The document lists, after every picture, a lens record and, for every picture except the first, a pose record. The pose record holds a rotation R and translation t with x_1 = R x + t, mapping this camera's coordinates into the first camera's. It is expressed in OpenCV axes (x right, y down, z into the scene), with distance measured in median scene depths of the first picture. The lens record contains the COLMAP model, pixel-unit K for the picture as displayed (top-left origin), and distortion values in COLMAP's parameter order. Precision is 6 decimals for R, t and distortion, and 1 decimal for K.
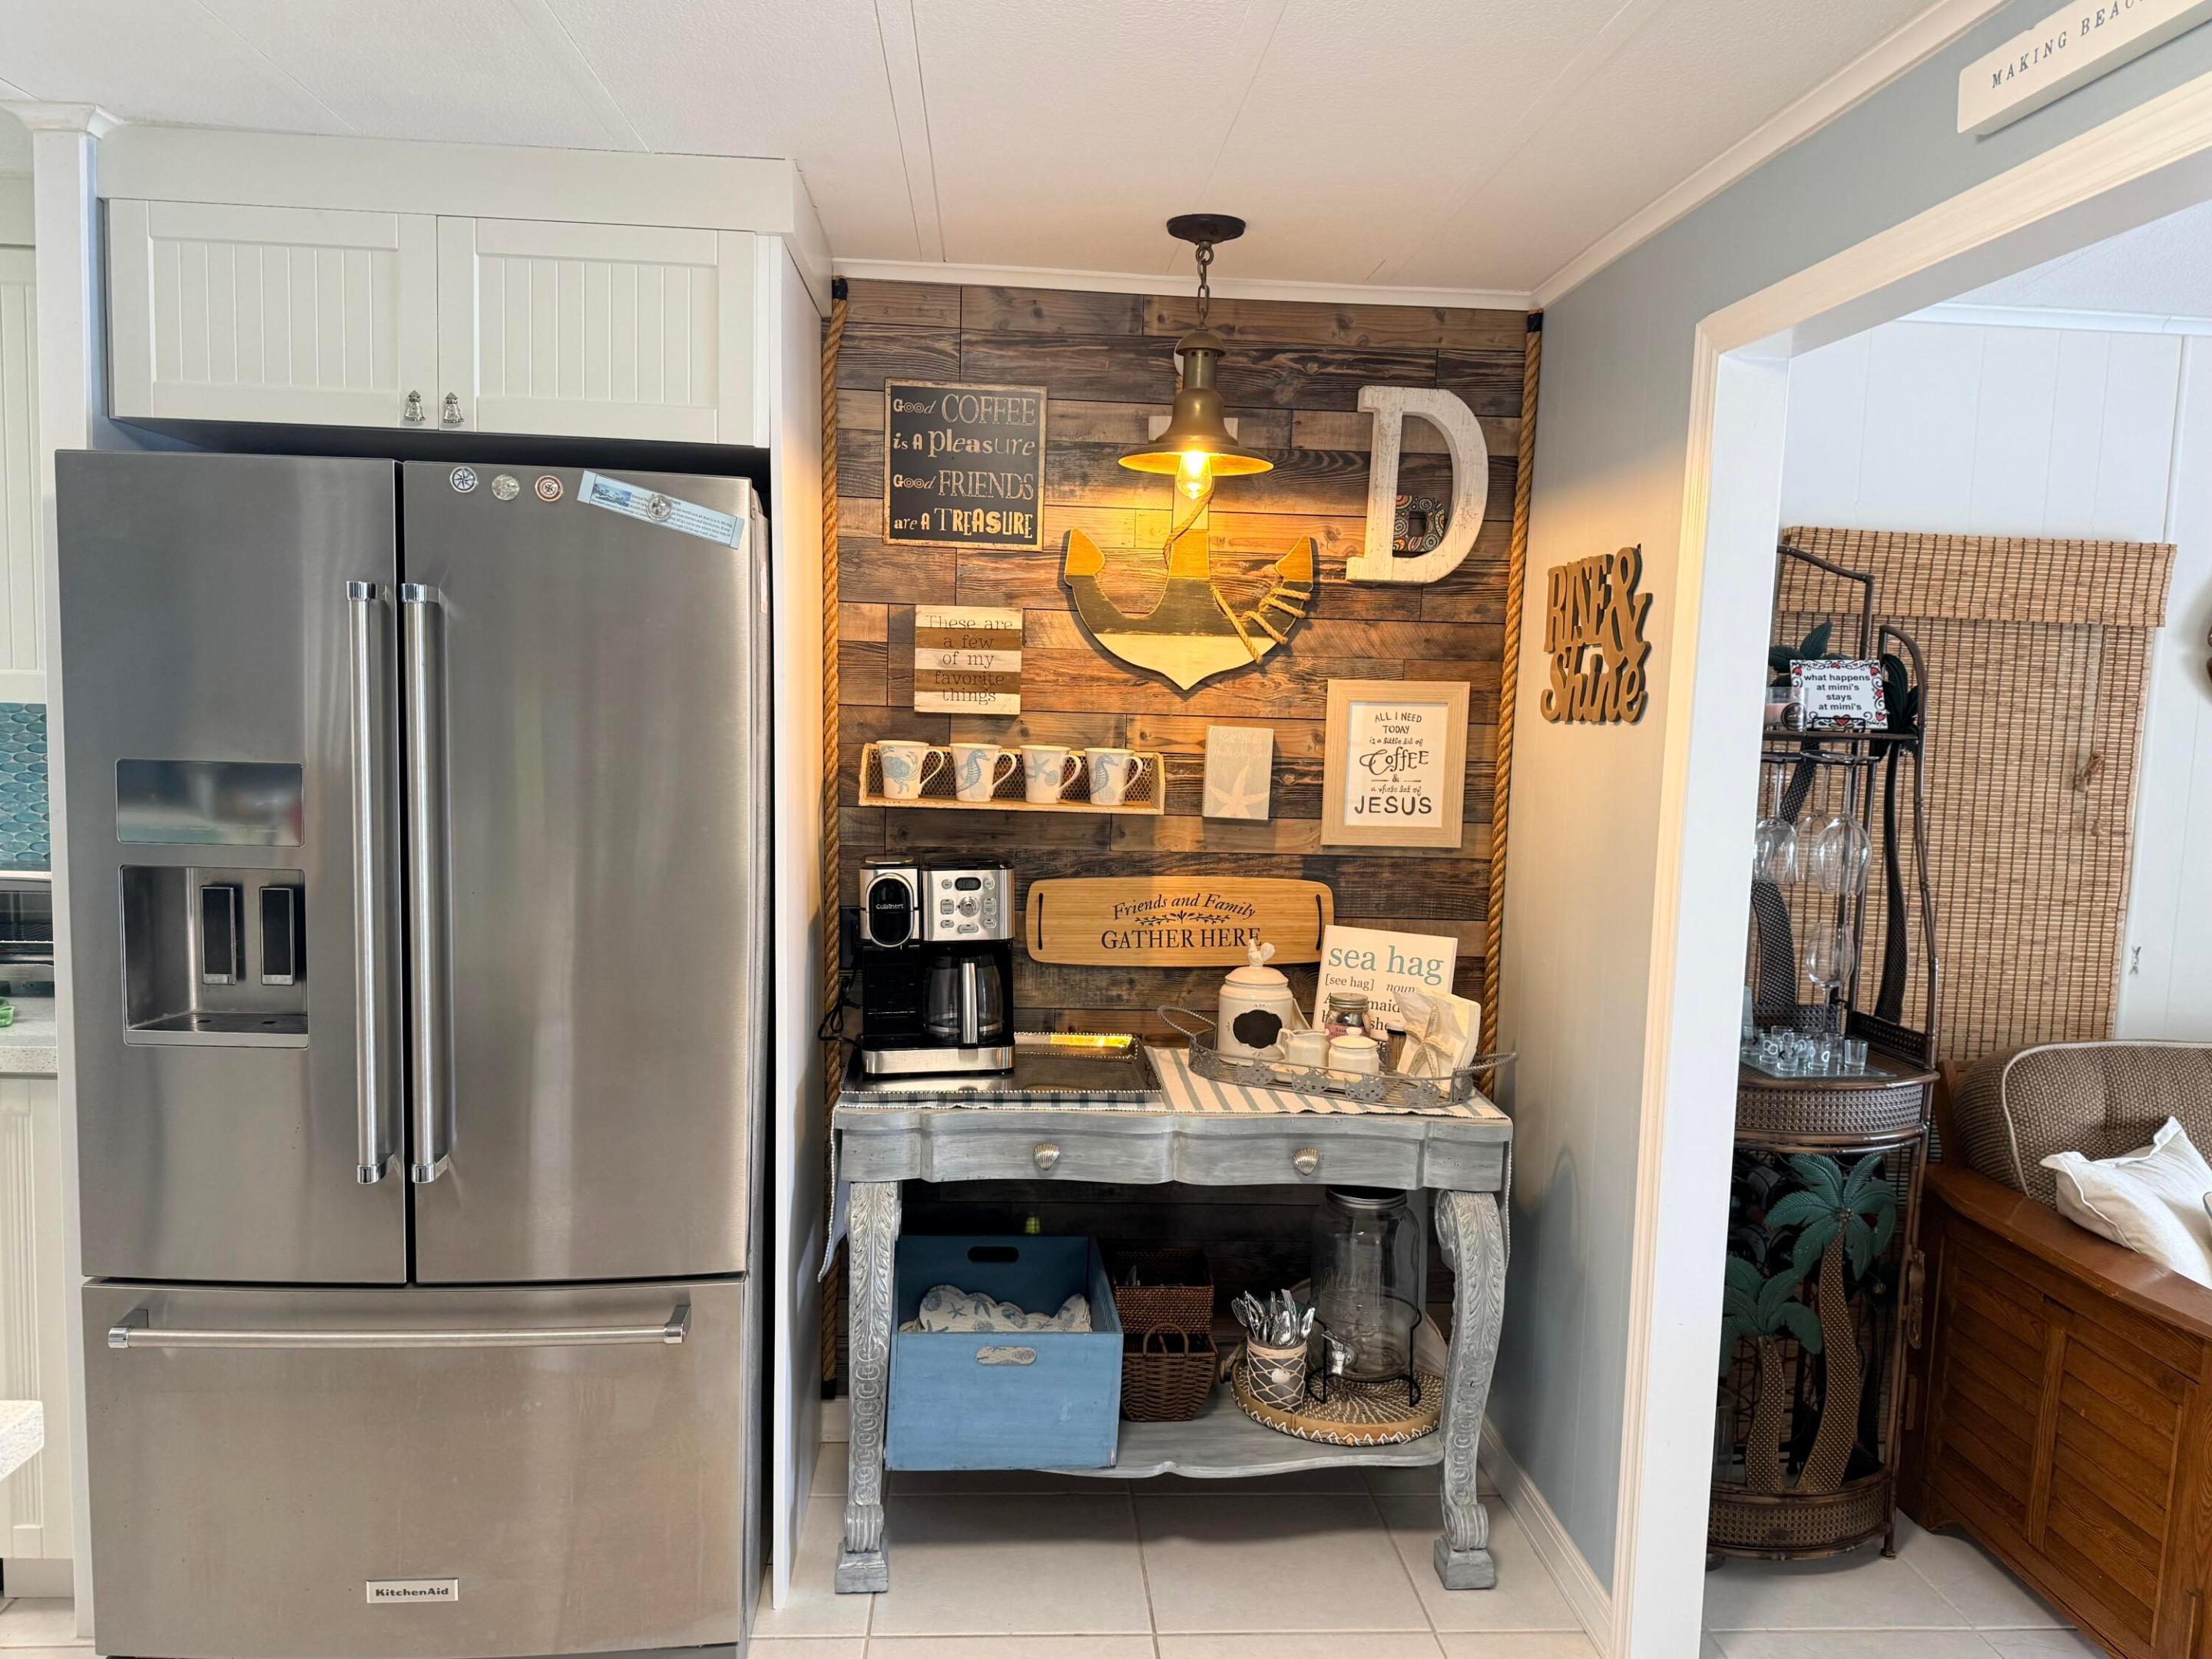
lens RADIAL K [[1609.2, 0, 1106.0], [0, 1609.2, 829.5], [0, 0, 1]] dist [0.141494, -0.179142]
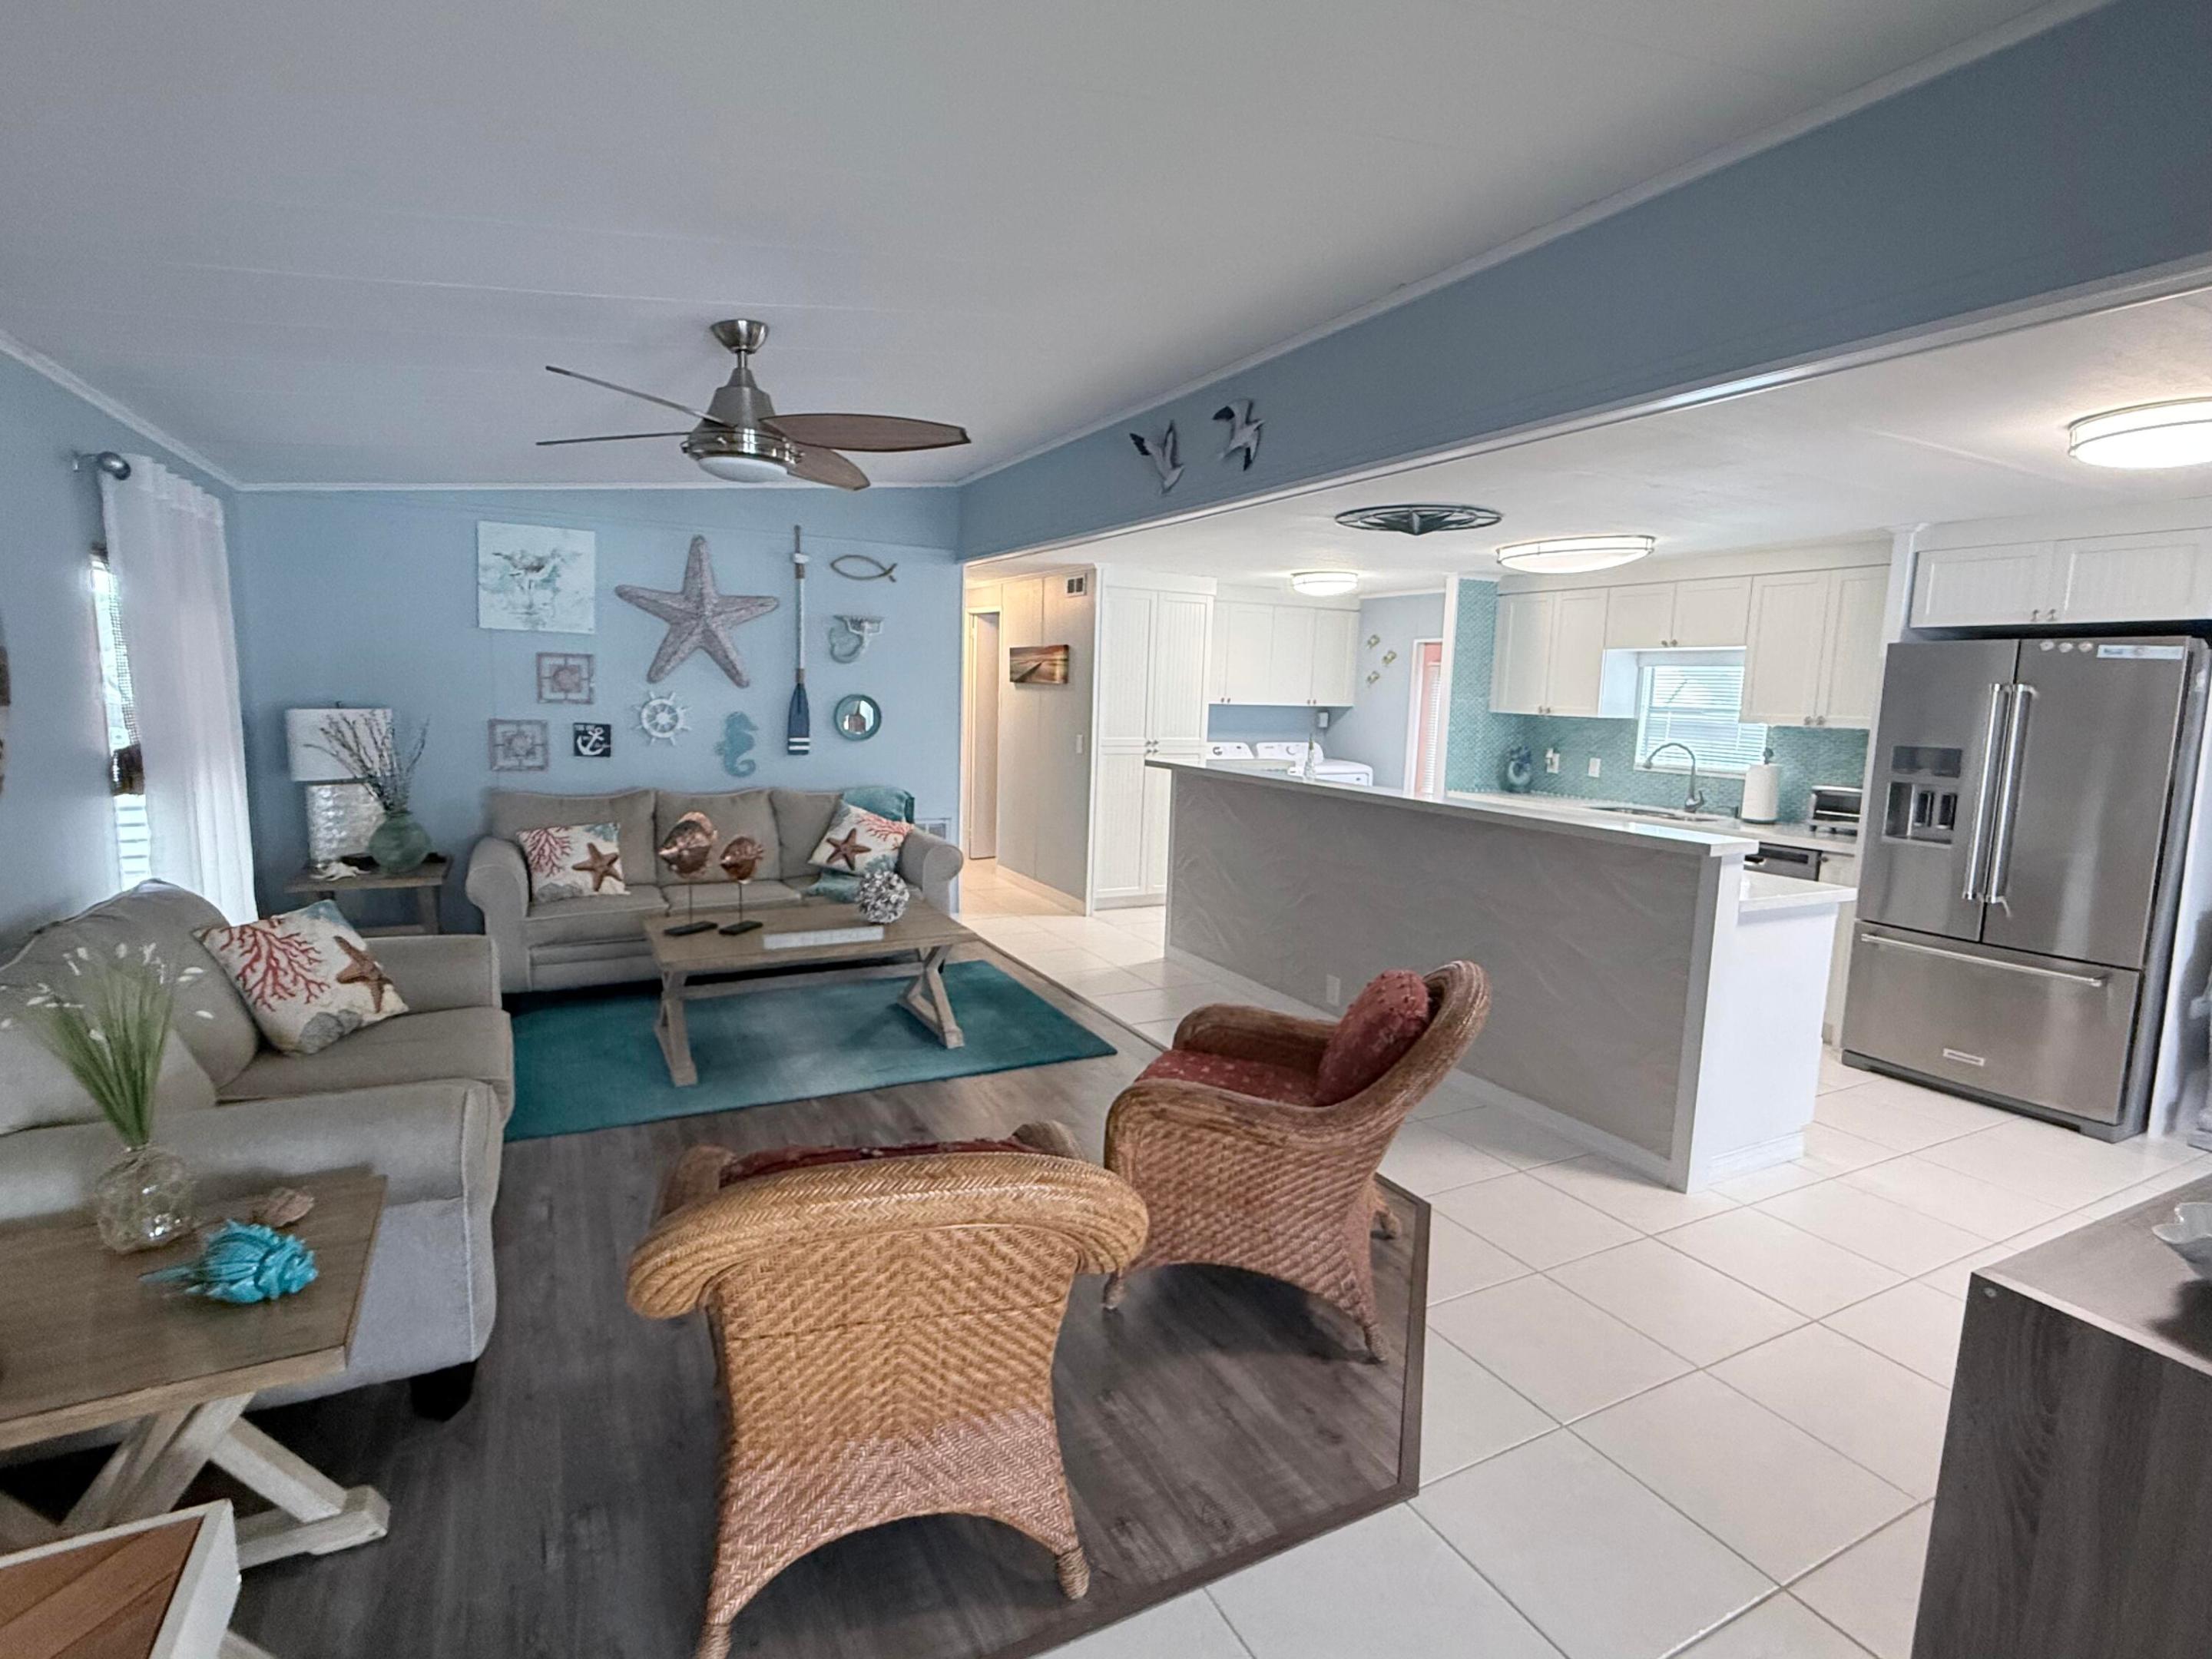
lens RADIAL K [[1085.0, 0, 1104.4], [0, 1085.0, 824.5], [0, 0, 1]] dist [0.000708, 0.000327]
pose [[0.410749, 0.099998, -0.906248, 0.490600], [-0.106847, 0.992398, 0.061077, 0.106935], [0.905466, 0.071742, 0.418311, -0.892912]]
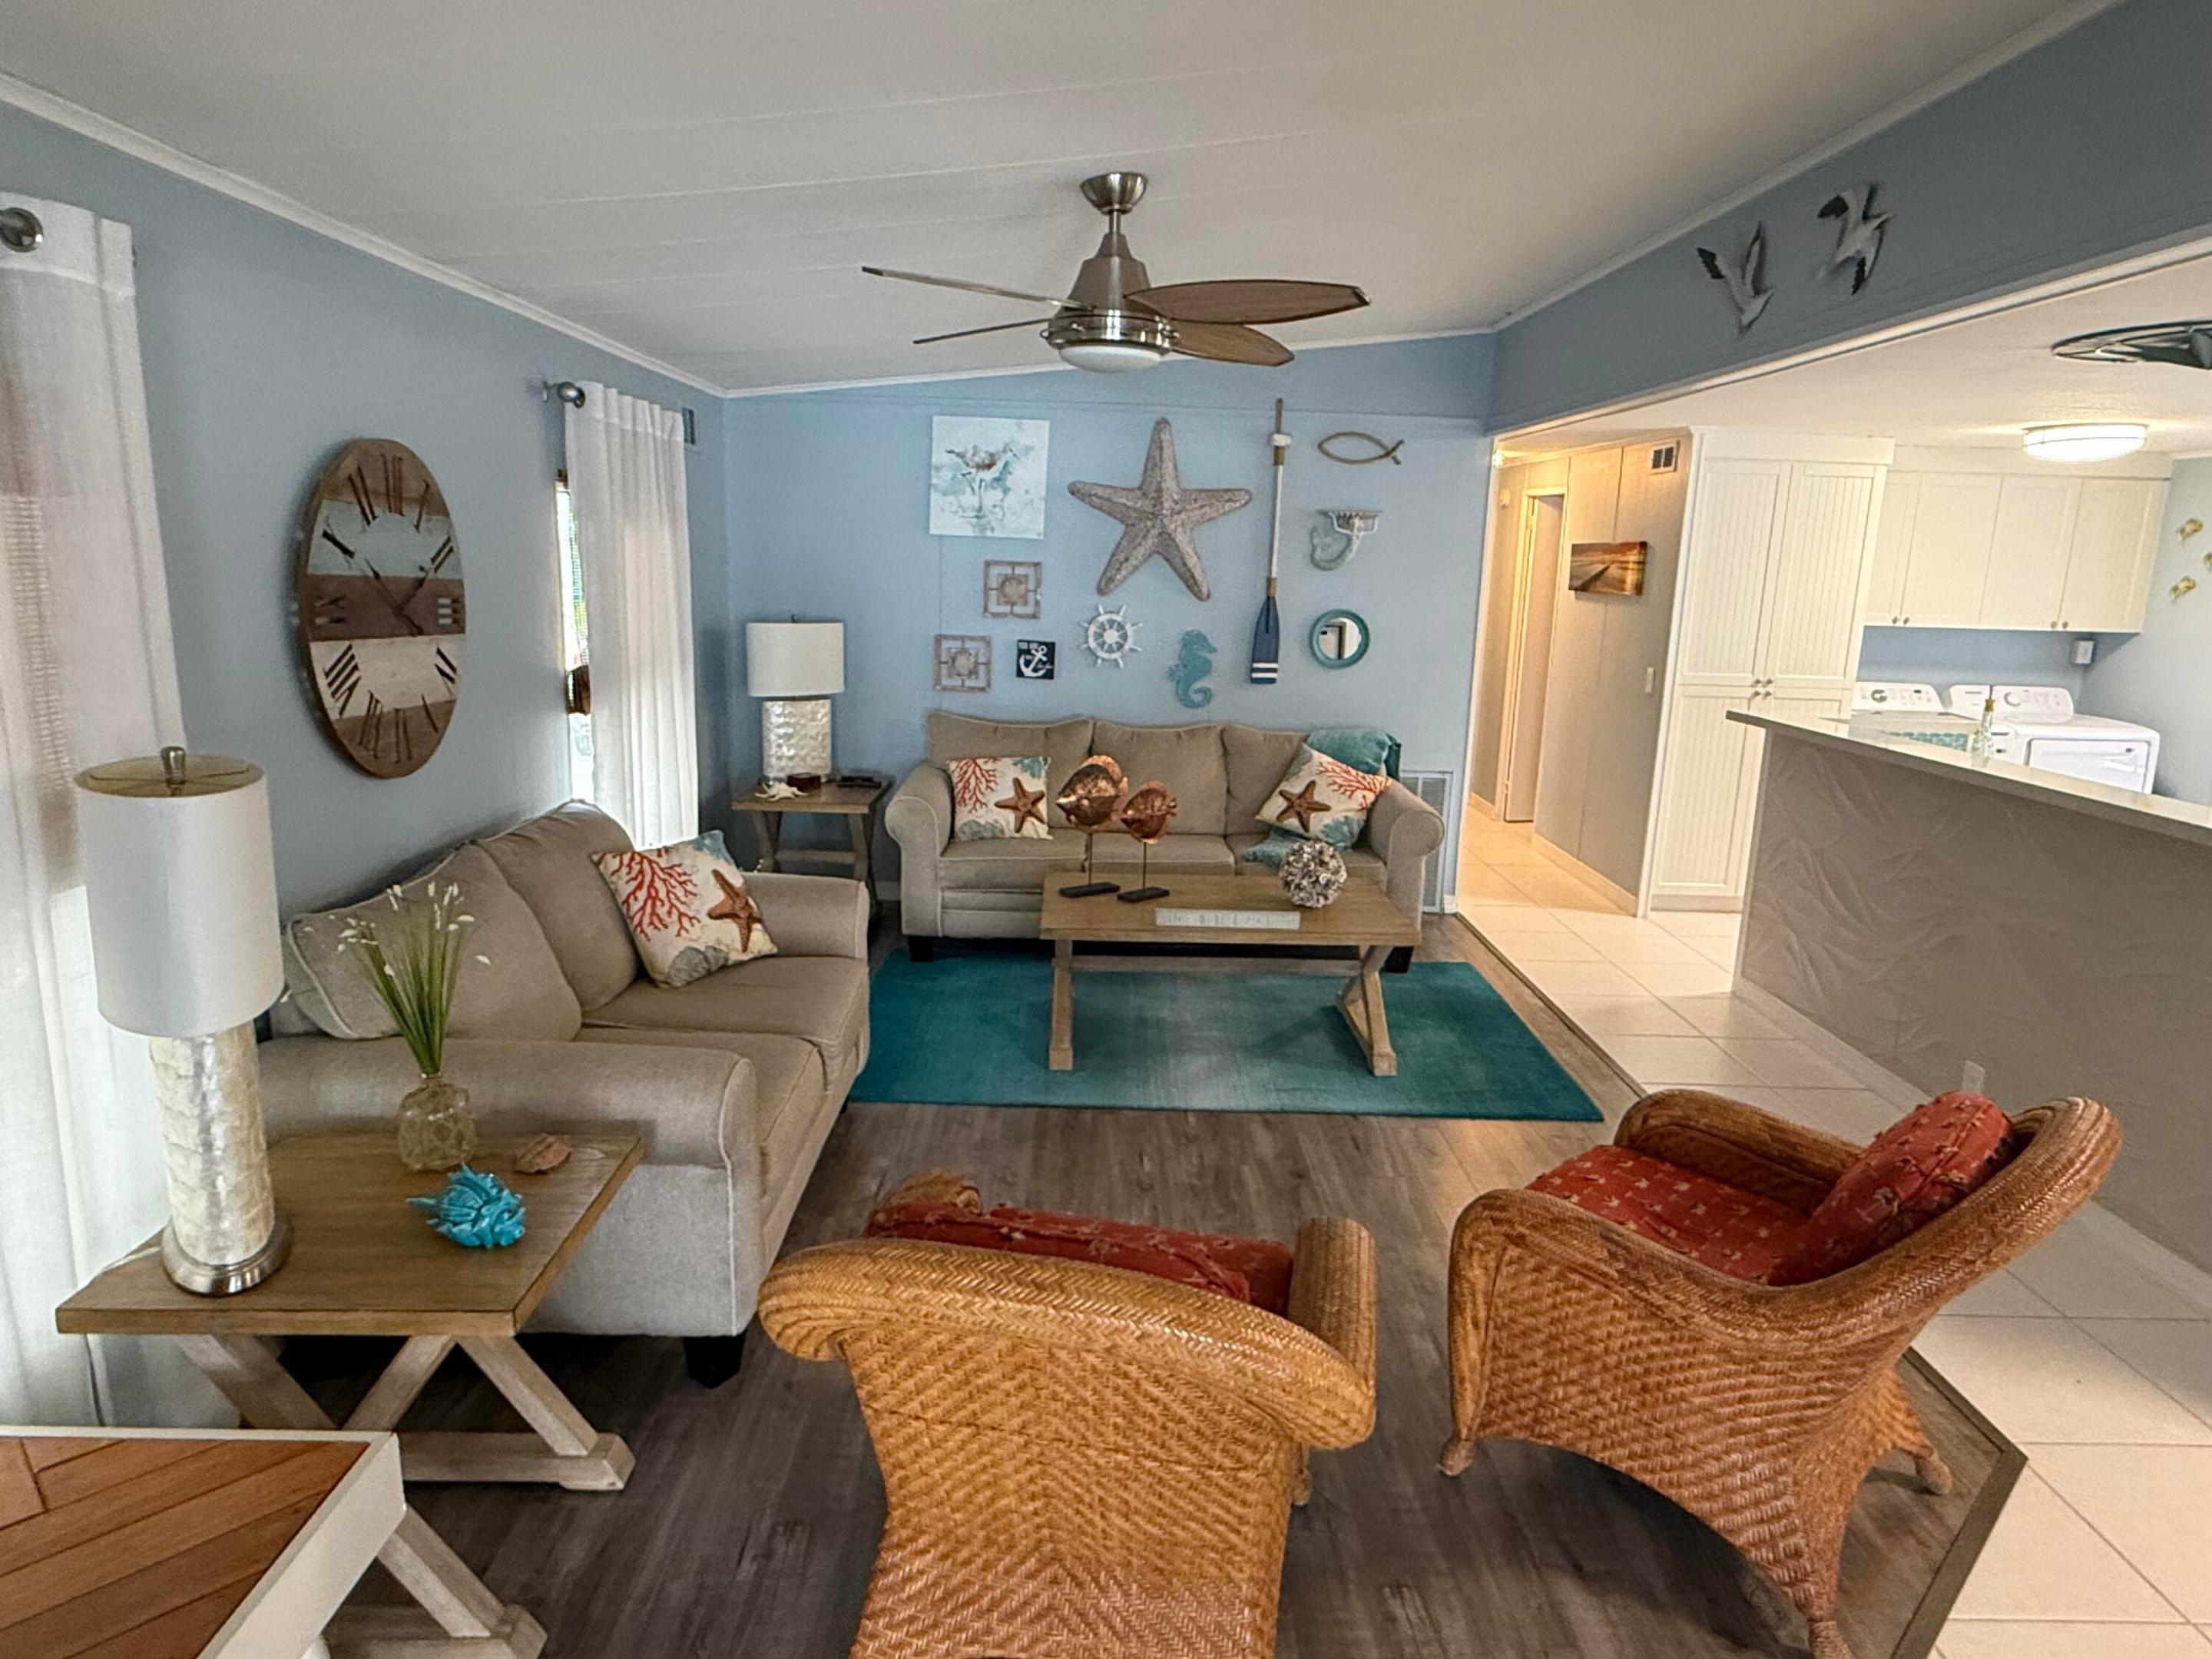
lens RADIAL K [[1352.5, 0, 1103.6], [0, 1352.5, 827.1], [0, 0, 1]] dist [0.001658, -0.000315]
pose [[-0.046982, 0.168200, -0.984633, 0.487429], [-0.128619, 0.976497, 0.172947, 0.046205], [0.990581, 0.134768, -0.024244, -0.721561]]
